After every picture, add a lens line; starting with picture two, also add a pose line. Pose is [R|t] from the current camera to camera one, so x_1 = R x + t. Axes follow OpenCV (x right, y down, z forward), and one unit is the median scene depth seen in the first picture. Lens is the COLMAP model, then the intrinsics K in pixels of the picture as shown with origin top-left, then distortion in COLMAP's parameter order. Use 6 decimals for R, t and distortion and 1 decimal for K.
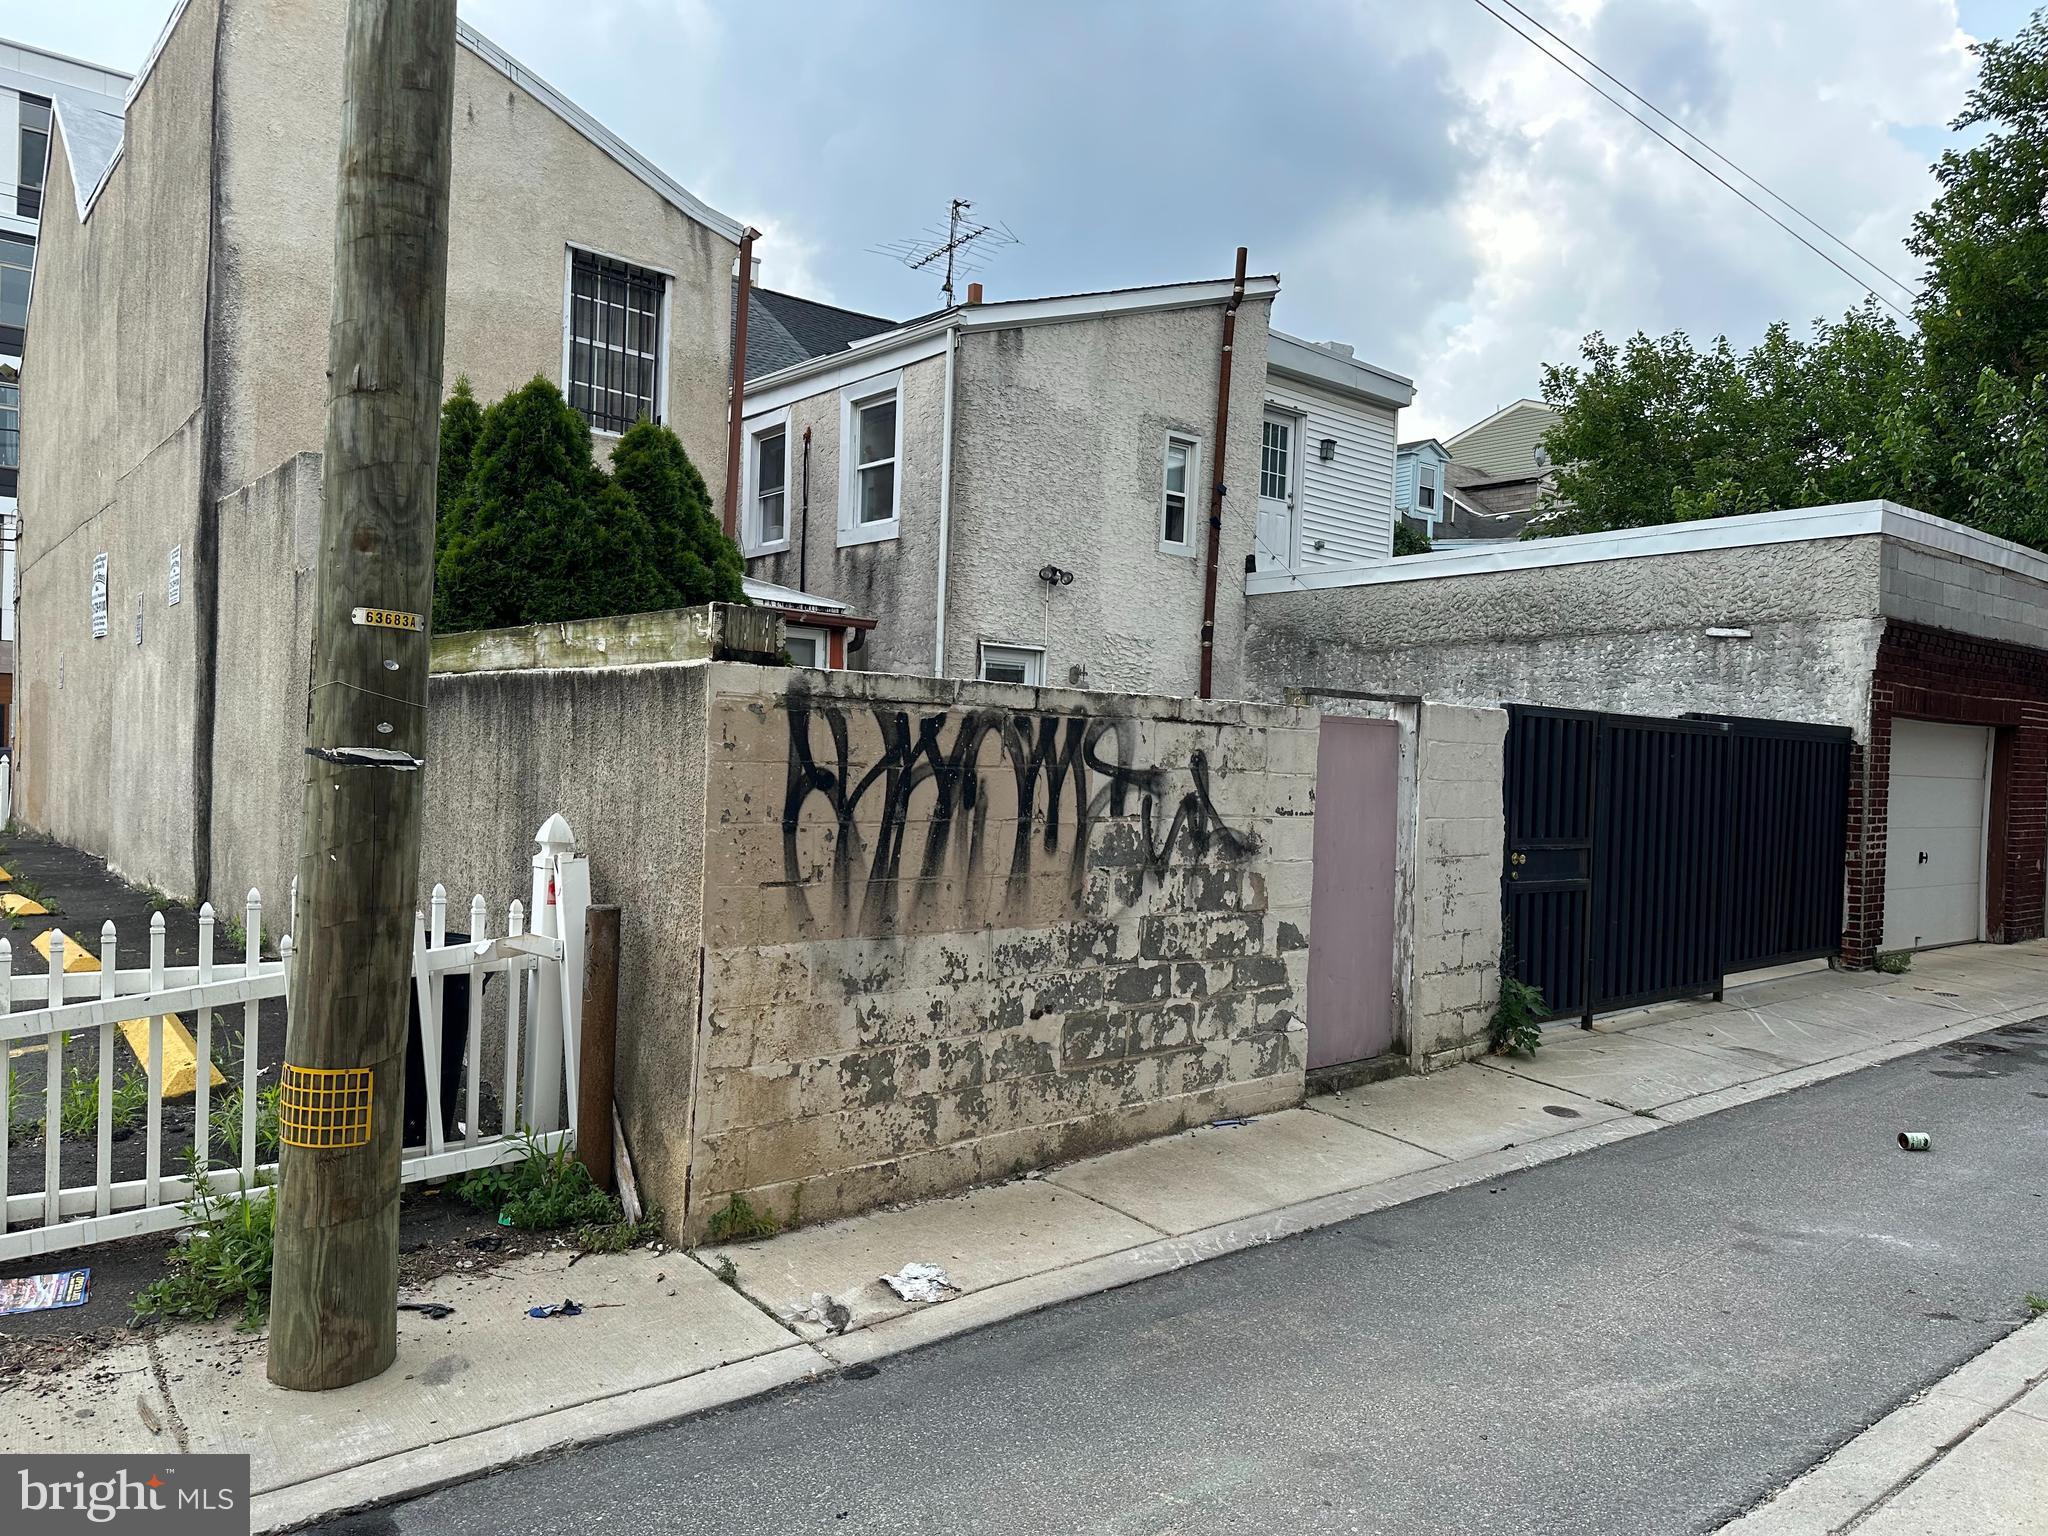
lens RADIAL K [[1464.1, 0, 1023.9], [0, 1464.1, 790.3], [0, 0, 1]] dist [0.033877, -0.025742]
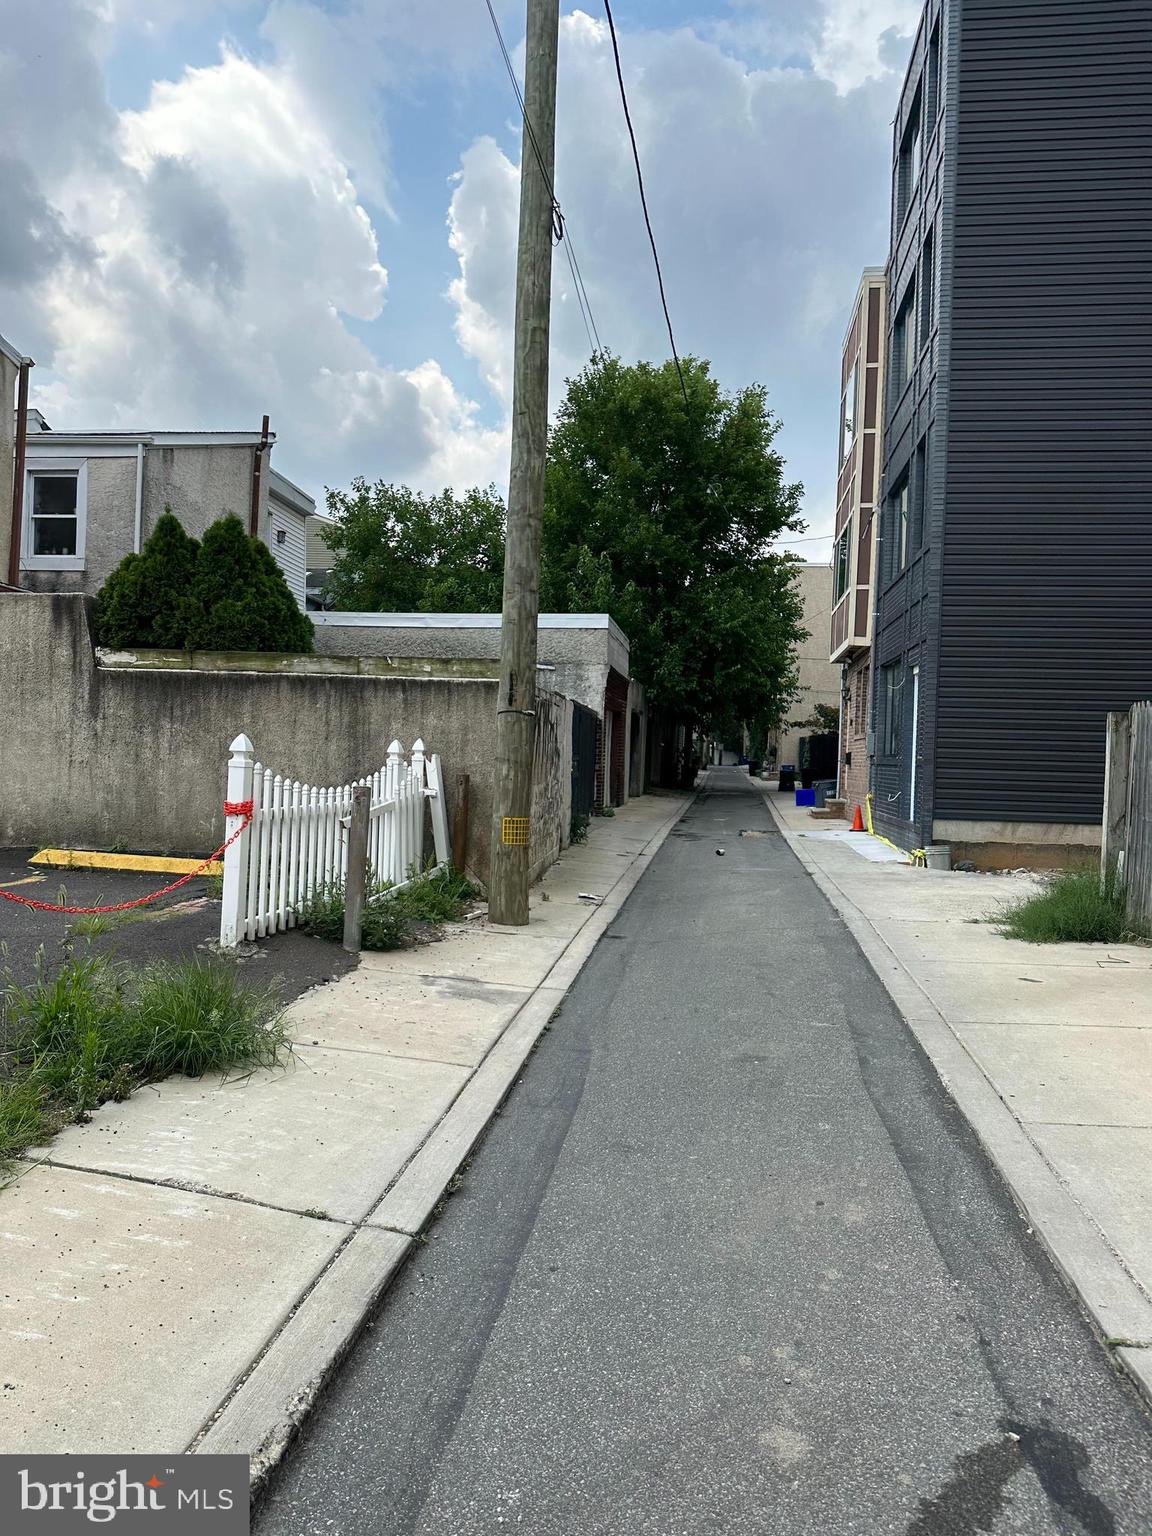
lens RADIAL K [[1074.7, 0, 614.2], [0, 1074.7, 764.2], [0, 0, 1]] dist [0.105807, -0.204189]
pose [[0.710428, -0.013148, 0.703647, -0.538429], [0.005526, 0.999899, 0.013104, 0.015715], [-0.703748, -0.005421, 0.710429, -0.191990]]
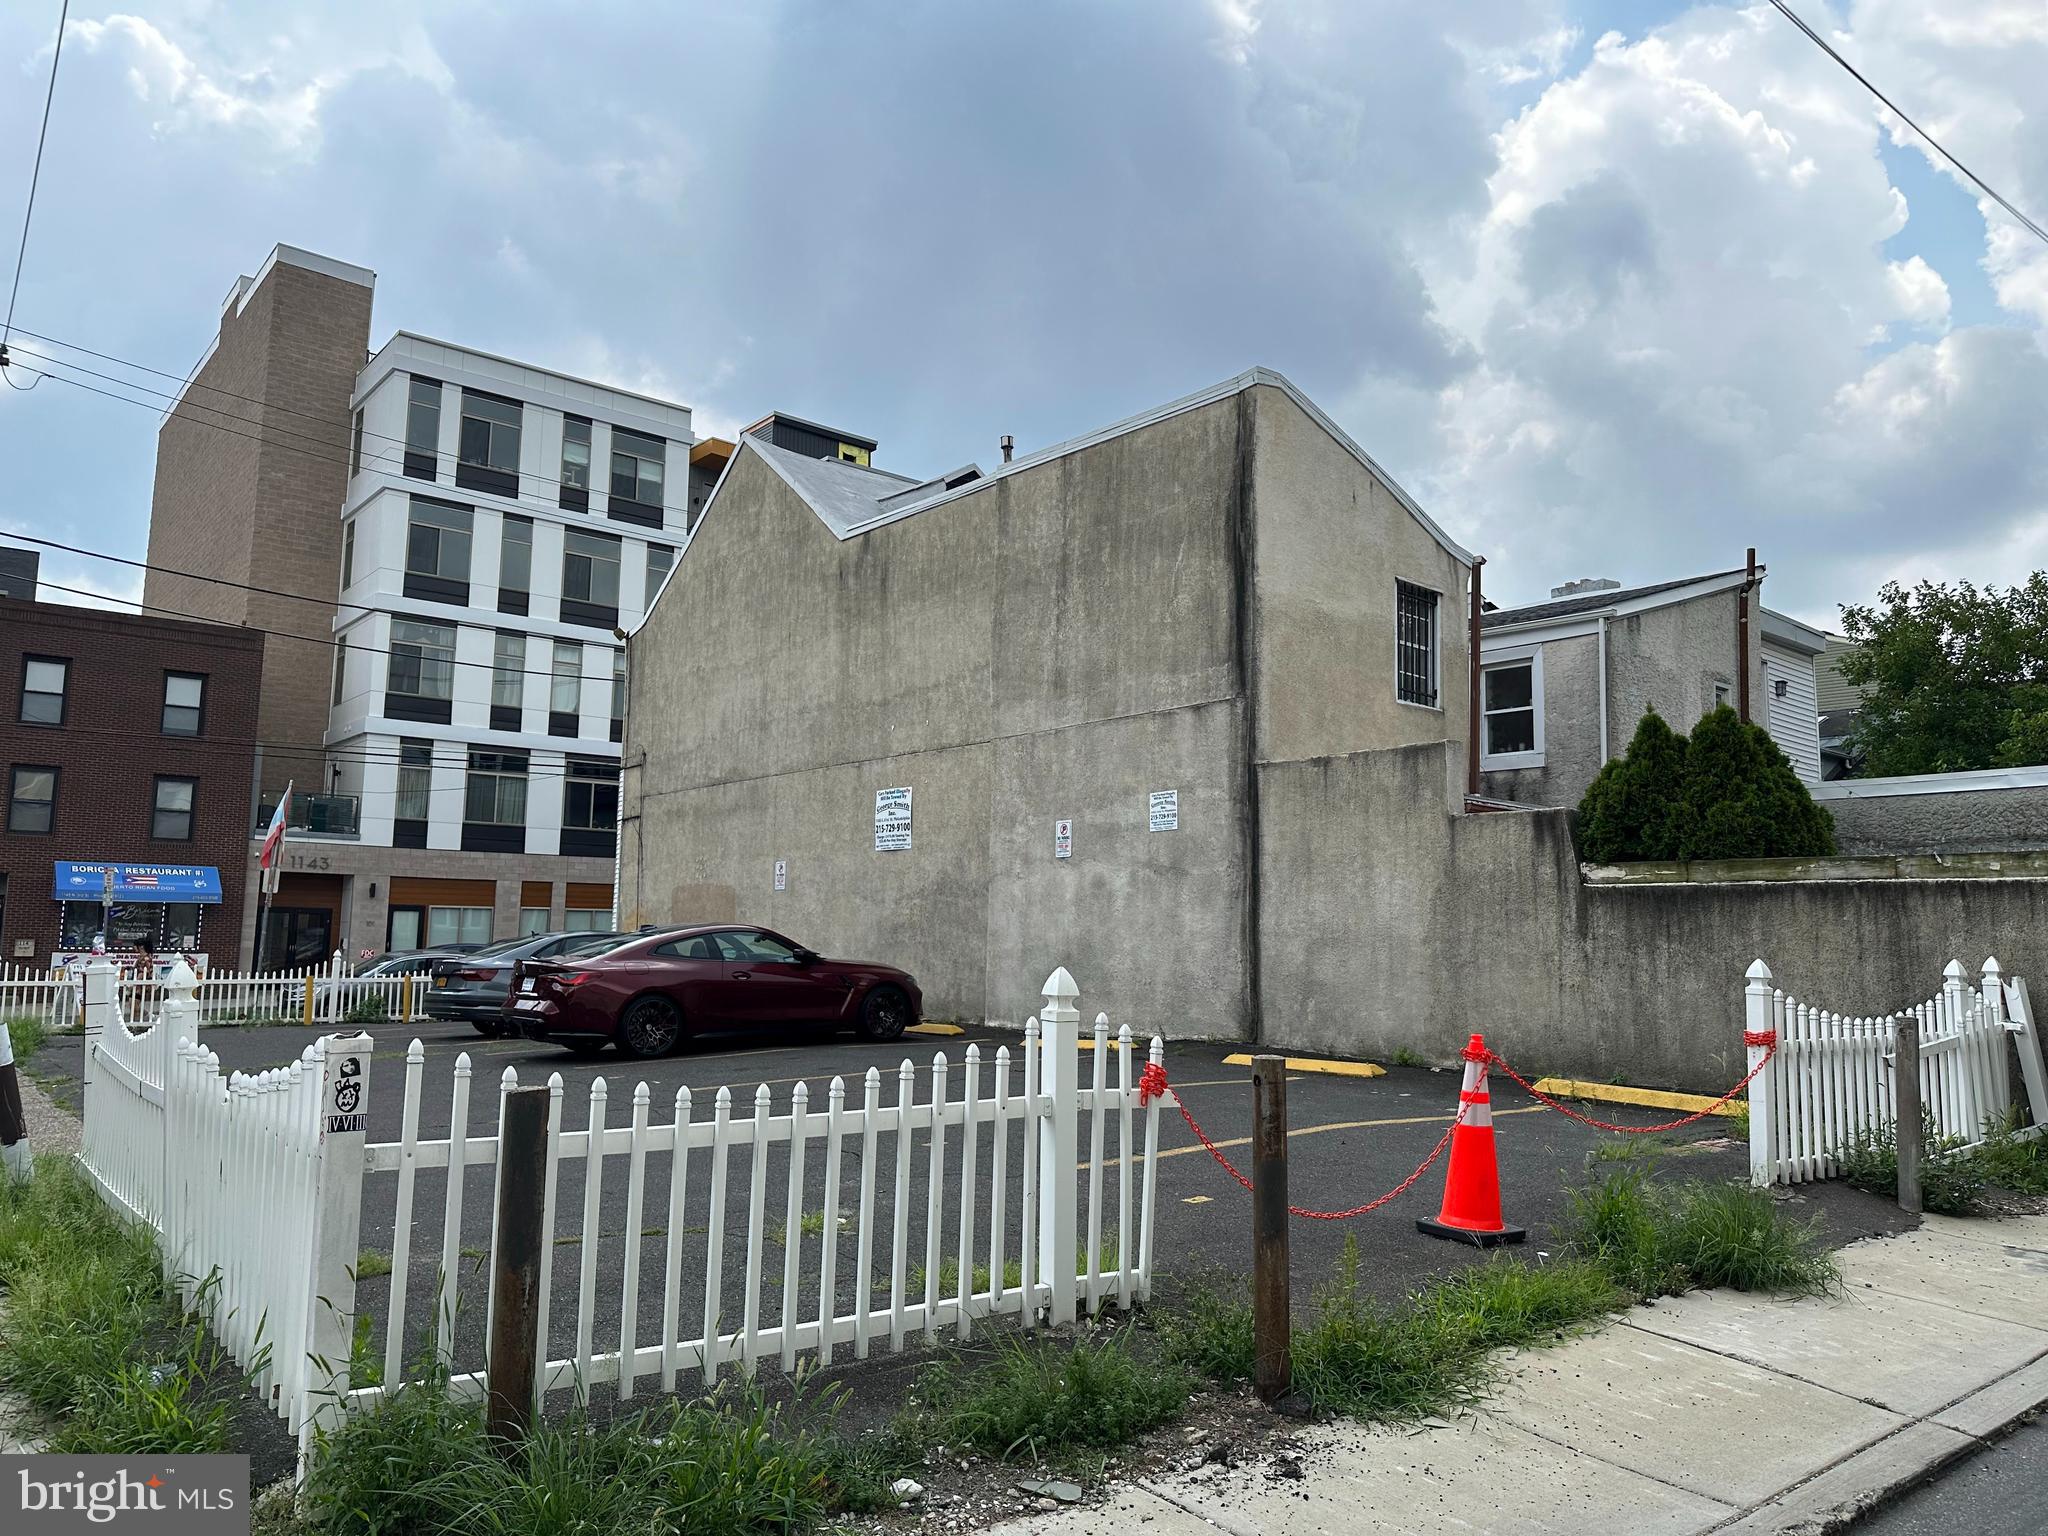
lens RADIAL K [[1464.1, 0, 1023.9], [0, 1464.1, 790.3], [0, 0, 1]] dist [0.033877, -0.025742]
pose [[0.999857, -0.016346, 0.004360, -0.632685], [0.016765, 0.991929, -0.125680, 0.009681], [-0.002270, 0.125735, 0.992061, -0.367470]]
